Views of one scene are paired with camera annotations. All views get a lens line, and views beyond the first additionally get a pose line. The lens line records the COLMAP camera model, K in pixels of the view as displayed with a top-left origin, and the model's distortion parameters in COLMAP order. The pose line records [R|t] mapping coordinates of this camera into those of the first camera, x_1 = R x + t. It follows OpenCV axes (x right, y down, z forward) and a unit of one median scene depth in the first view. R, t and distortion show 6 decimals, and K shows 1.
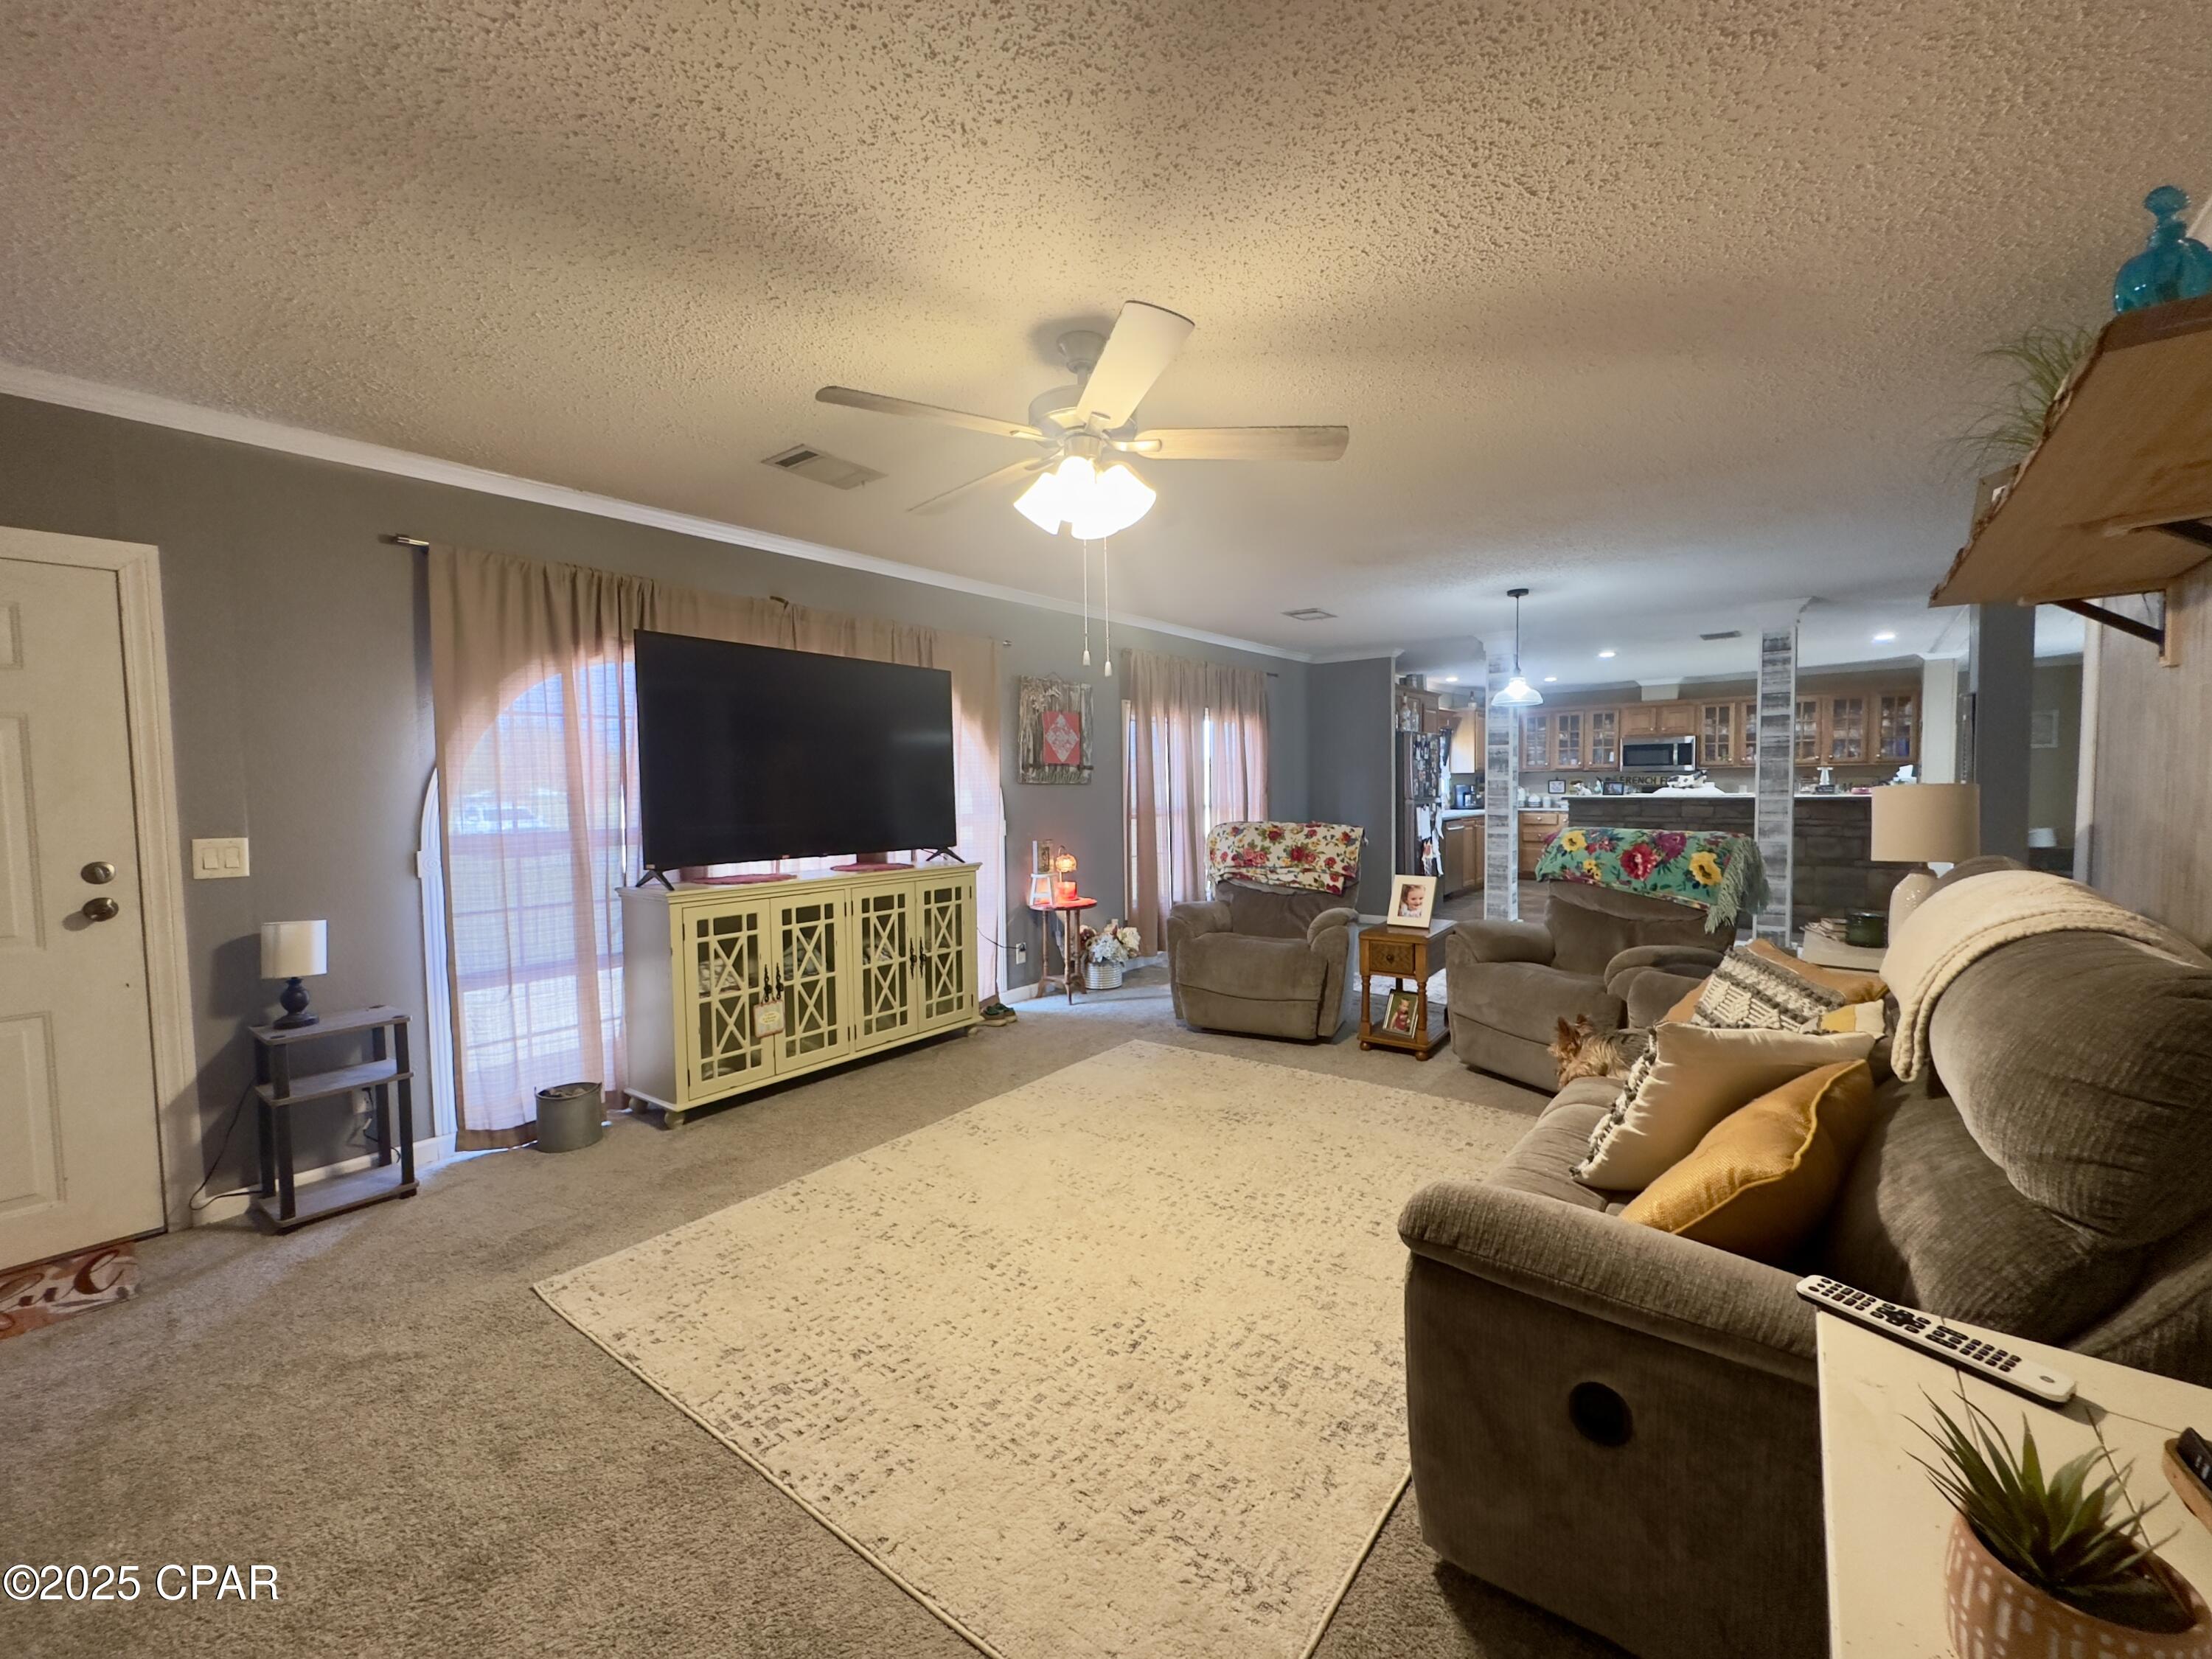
lens RADIAL K [[876.3, 0, 1106.0], [0, 876.3, 829.5], [0, 0, 1]] dist [-0.004346, 0.000058]
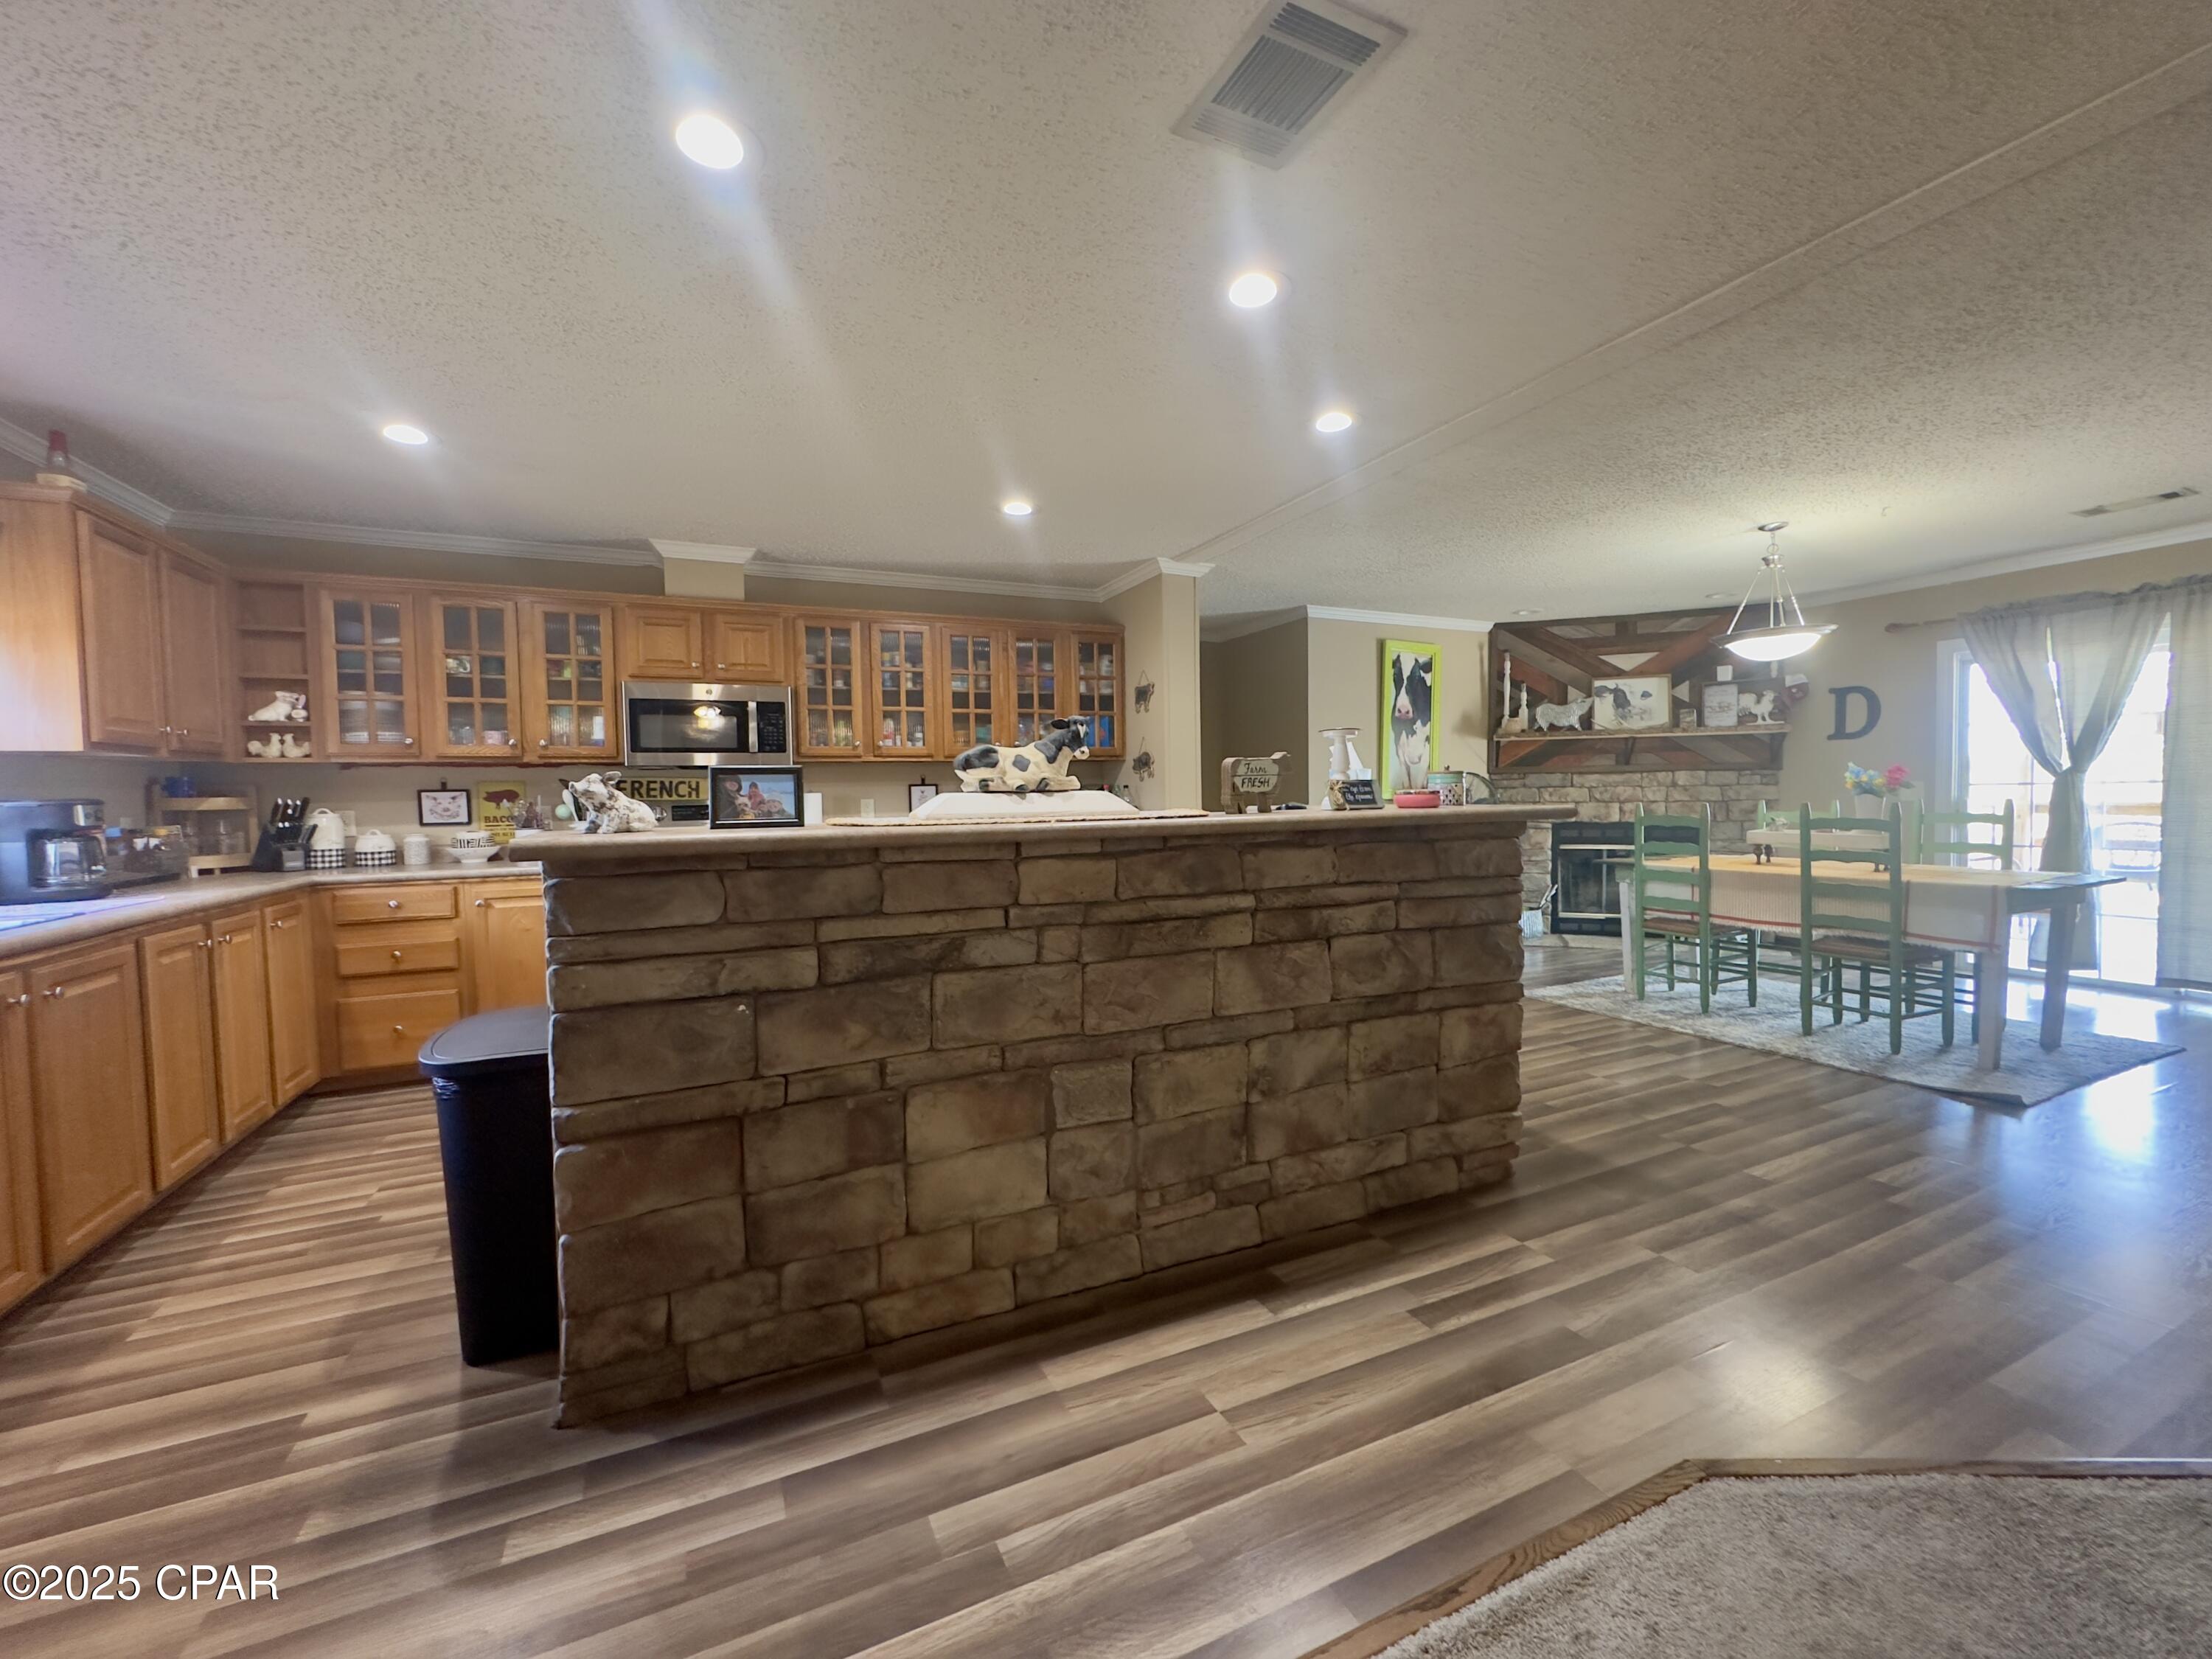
lens RADIAL K [[885.8, 0, 1105.5], [0, 885.8, 828.1], [0, 0, 1]] dist [-0.005765, 0.001431]
pose [[0.424747, -0.027203, 0.904903, 0.789033], [0.059544, 0.998224, 0.002059, -0.065624], [-0.903352, 0.053007, 0.425612, 1.571743]]
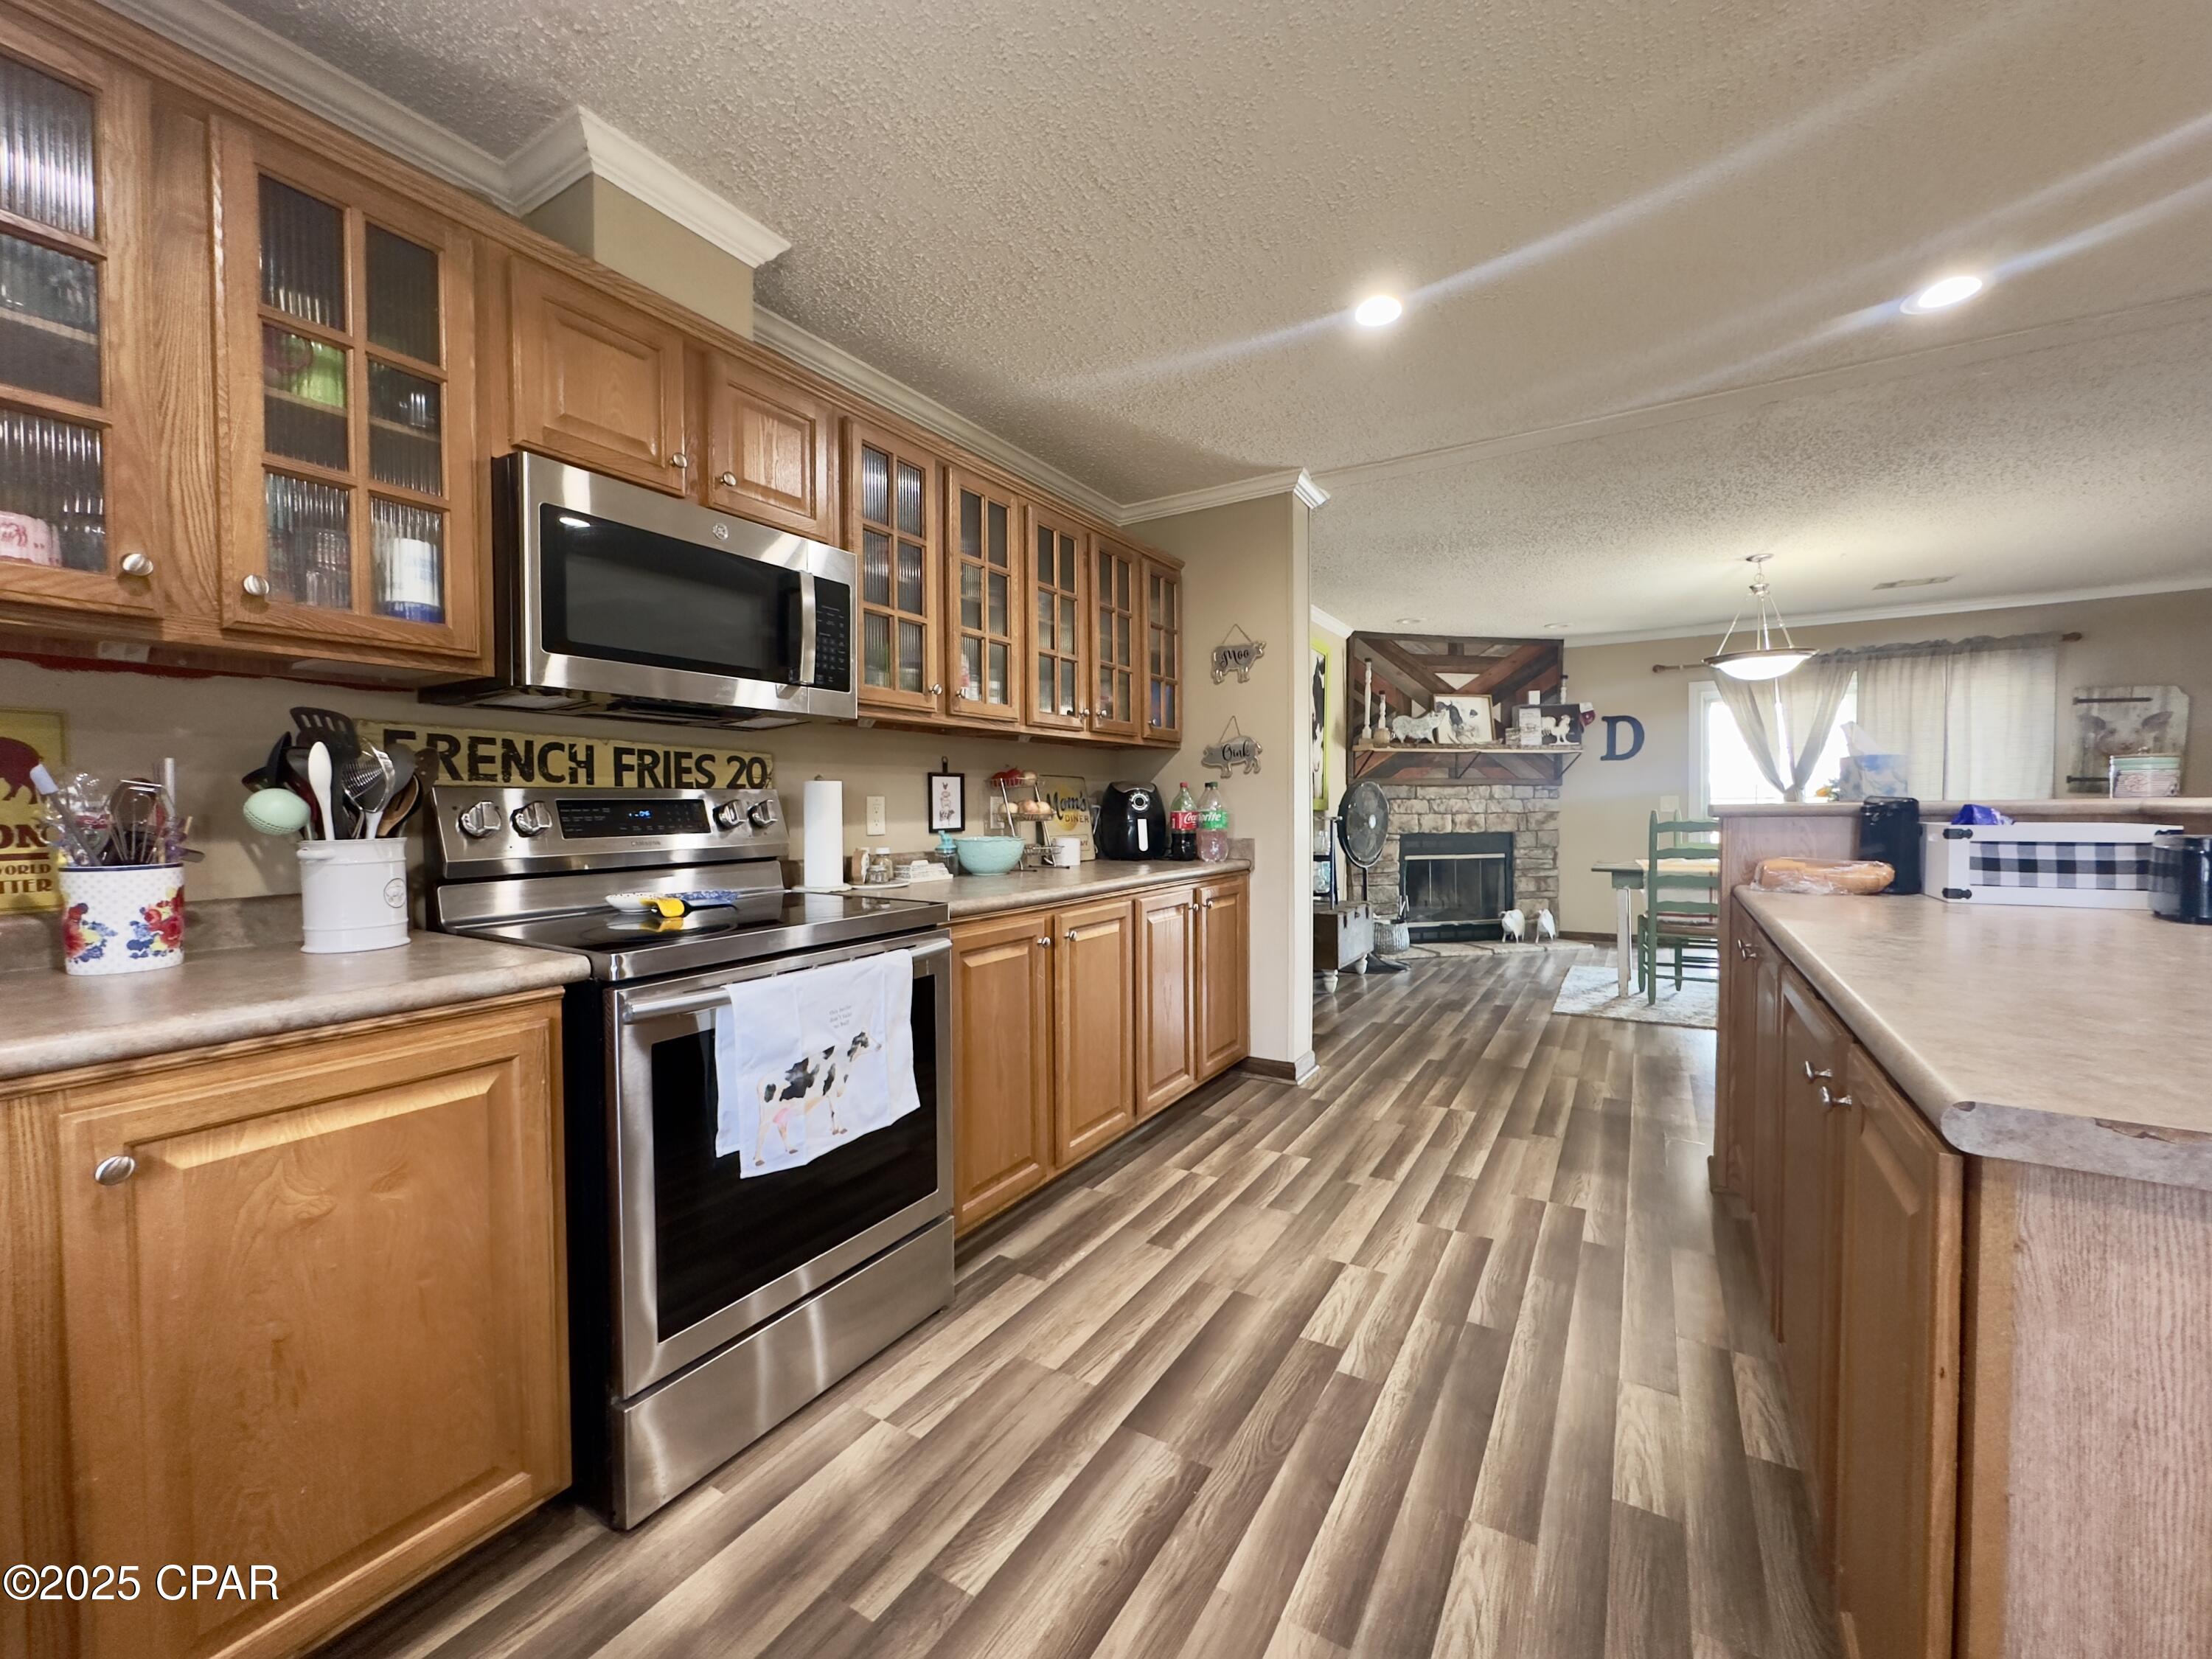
lens RADIAL K [[885.8, 0, 1105.5], [0, 885.8, 828.1], [0, 0, 1]] dist [-0.005765, 0.001431]
pose [[-0.151402, -0.005938, 0.988454, 1.061614], [0.066815, 0.997633, 0.016227, -0.096749], [-0.986212, 0.068500, -0.150647, 2.285080]]
